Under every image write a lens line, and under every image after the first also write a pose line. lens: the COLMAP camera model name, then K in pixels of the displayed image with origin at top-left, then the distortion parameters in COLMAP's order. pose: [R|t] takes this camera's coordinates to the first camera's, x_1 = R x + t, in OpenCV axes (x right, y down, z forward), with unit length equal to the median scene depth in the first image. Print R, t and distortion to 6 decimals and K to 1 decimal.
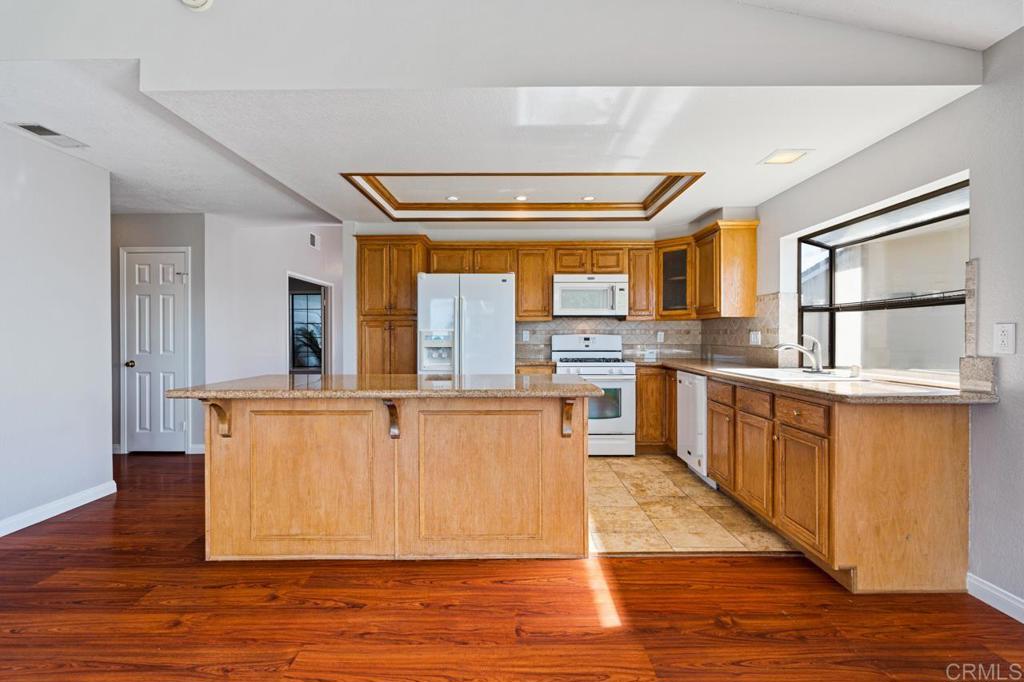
lens RADIAL K [[452.1, 0, 519.7], [0, 452.1, 337.2], [0, 0, 1]] dist [-0.006696, 0.000764]
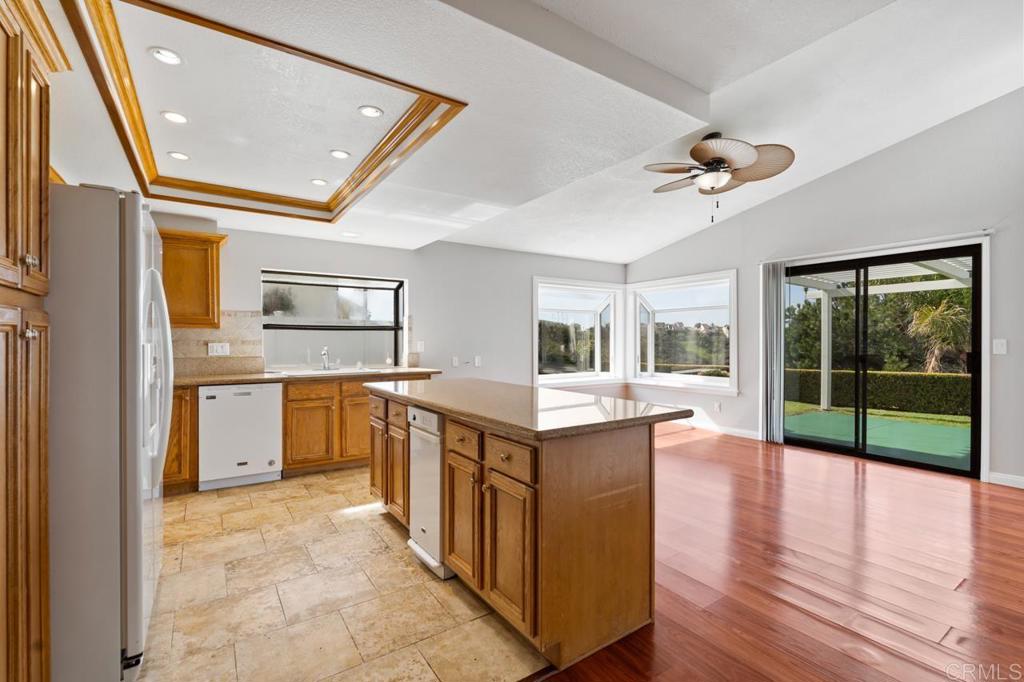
lens RADIAL K [[452.1, 0, 514.5], [0, 452.1, 339.2], [0, 0, 1]] dist [-0.006696, 0.000764]
pose [[-0.556522, 0.002548, 0.830829, -0.857818], [0.003490, 0.999994, -0.000729, -0.020396], [-0.830826, 0.002494, -0.556527, 1.136632]]
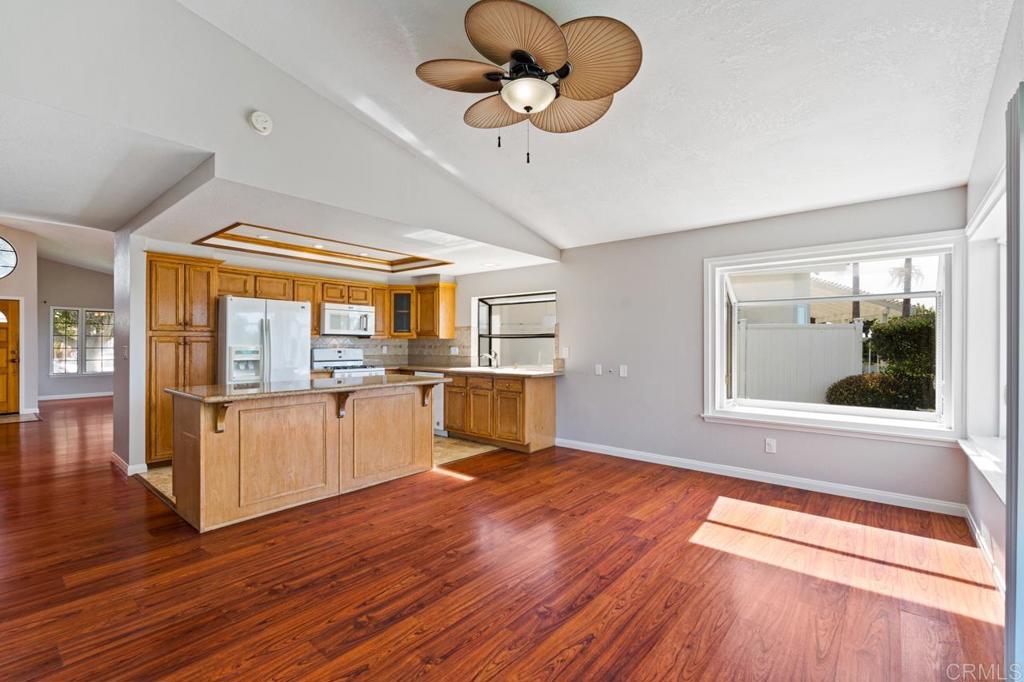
lens RADIAL K [[452.1, 0, 506.7], [0, 452.1, 339.8], [0, 0, 1]] dist [-0.006696, 0.000764]
pose [[0.646448, 0.011366, 0.762873, -0.766989], [-0.003059, 0.999920, -0.012305, -0.022819], [-0.762952, 0.005621, 0.646431, -0.327582]]
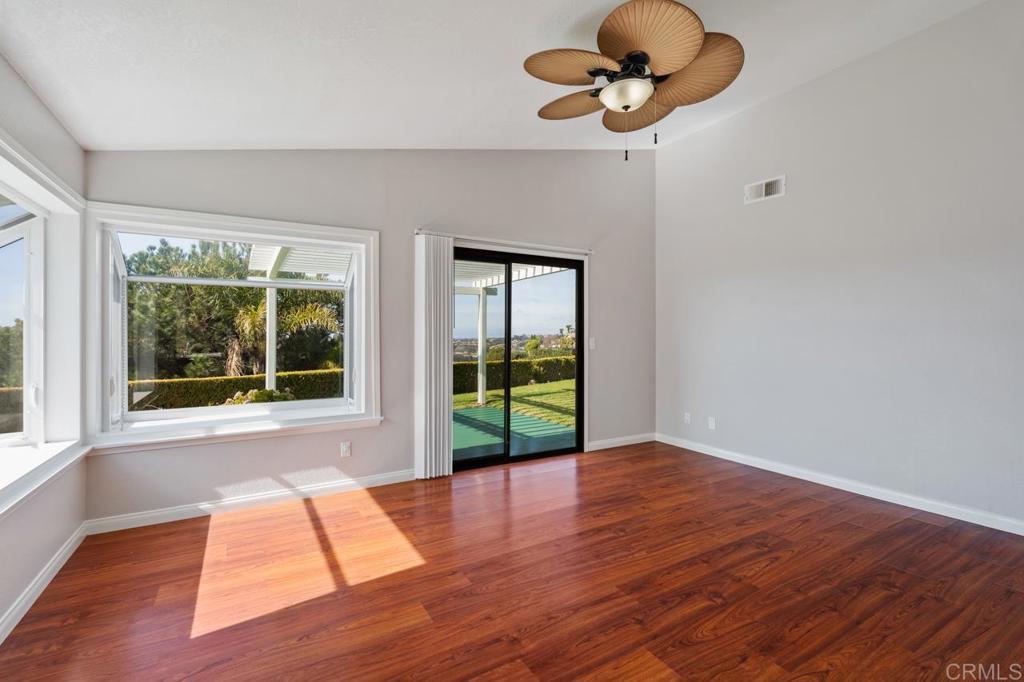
lens RADIAL K [[452.1, 0, 502.9], [0, 452.1, 337.2], [0, 0, 1]] dist [-0.006696, 0.000764]
pose [[-0.867076, 0.004886, -0.498151, 0.330383], [0.000788, 0.999964, 0.008436, -0.031306], [0.498175, 0.006922, -0.867049, 0.637340]]
